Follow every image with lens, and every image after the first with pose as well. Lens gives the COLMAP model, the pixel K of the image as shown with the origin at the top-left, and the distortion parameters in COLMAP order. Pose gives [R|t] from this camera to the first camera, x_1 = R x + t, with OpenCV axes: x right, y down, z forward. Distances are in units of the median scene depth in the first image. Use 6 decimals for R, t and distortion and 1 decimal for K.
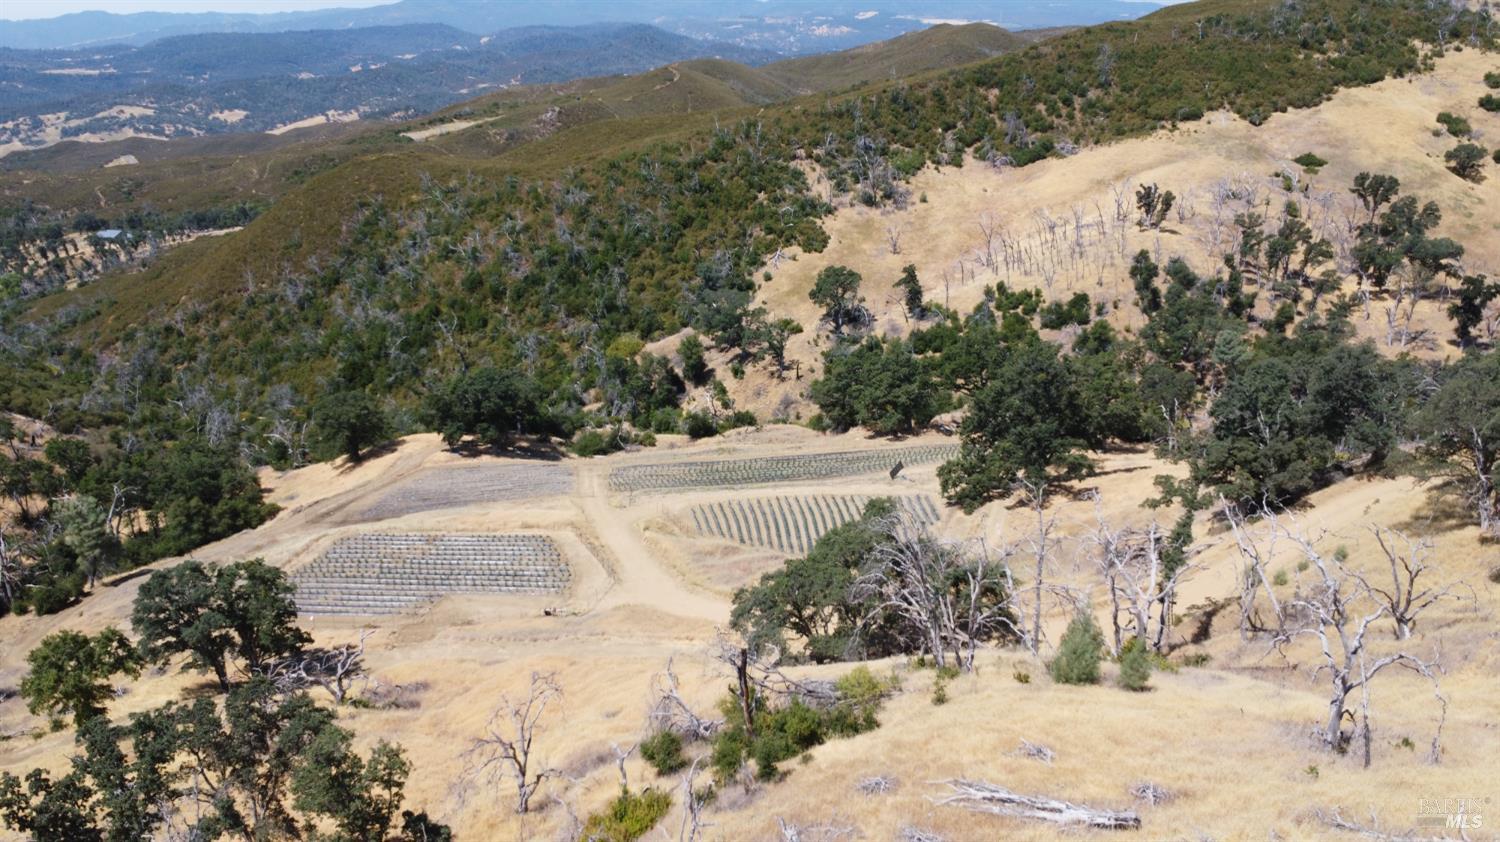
lens RADIAL K [[1089.4, 0, 747.4], [0, 1089.4, 424.4], [0, 0, 1]] dist [-0.029785, -0.009109]
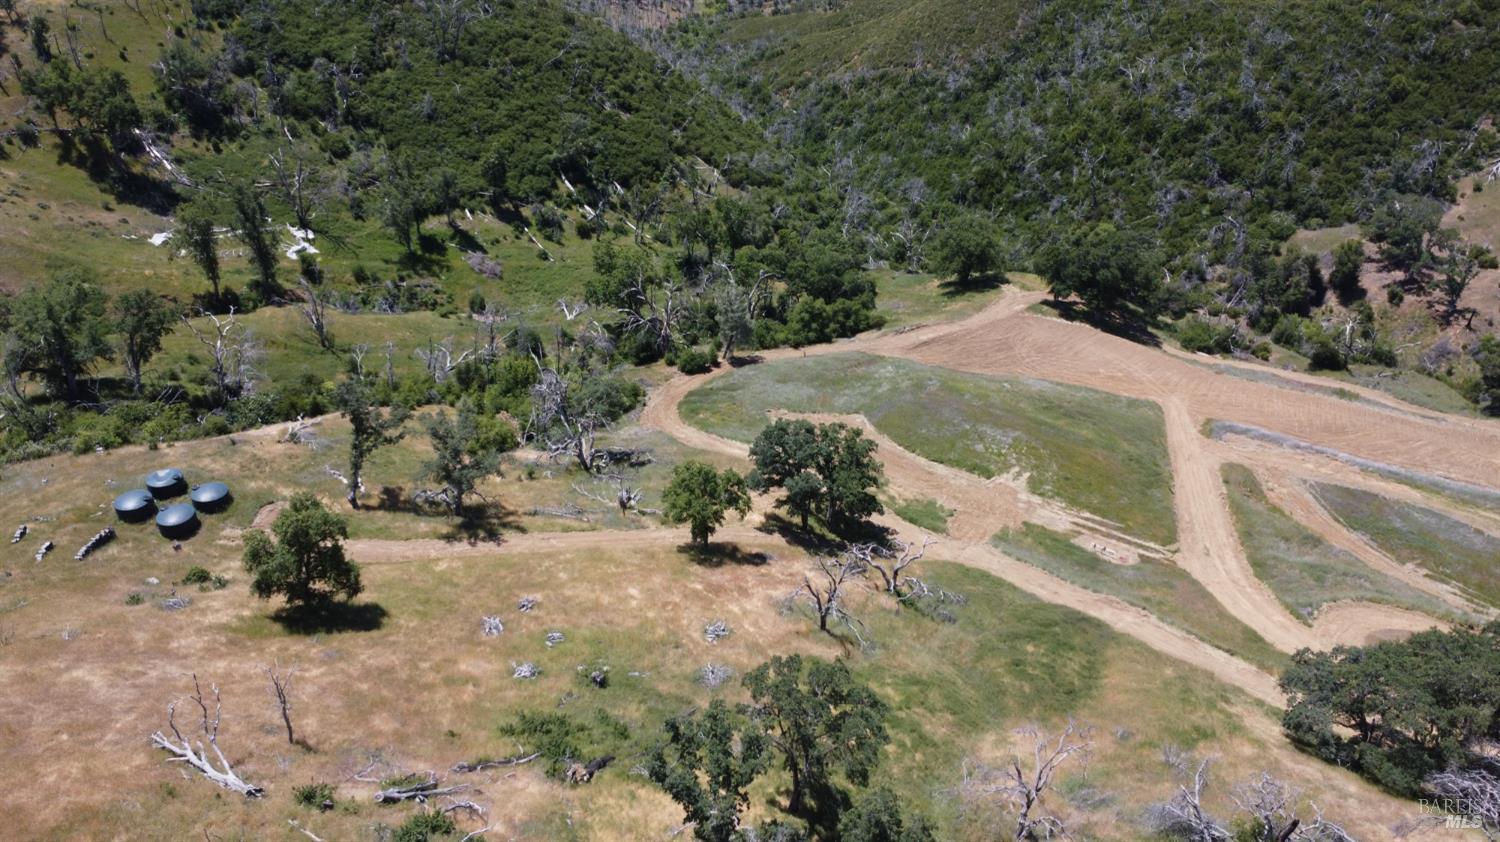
lens RADIAL K [[1086.3, 0, 748.0], [0, 1086.3, 424.0], [0, 0, 1]] dist [-0.023680, -0.021623]
pose [[0.827774, 0.342072, -0.444721, -0.019296], [-0.240826, 0.932536, 0.269035, -0.054165], [0.506748, -0.115600, 0.854309, -0.002691]]
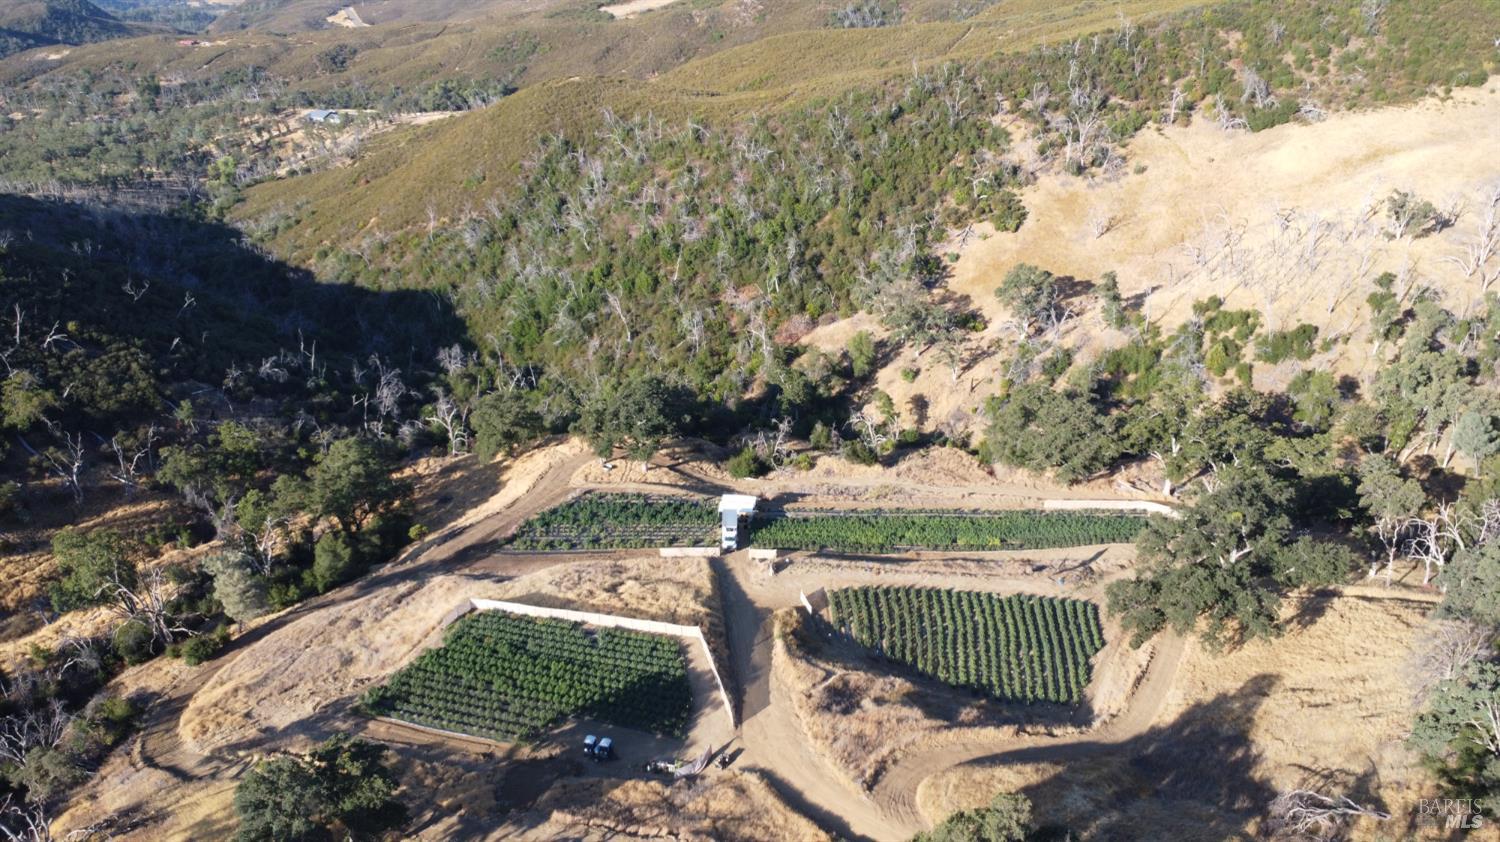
lens RADIAL K [[1089.4, 0, 747.4], [0, 1089.4, 424.4], [0, 0, 1]] dist [-0.029785, -0.009109]
pose [[0.982868, 0.092124, -0.159633, 0.006558], [-0.071365, 0.988781, 0.131224, -0.109145], [0.169931, -0.117584, 0.978416, 0.045657]]
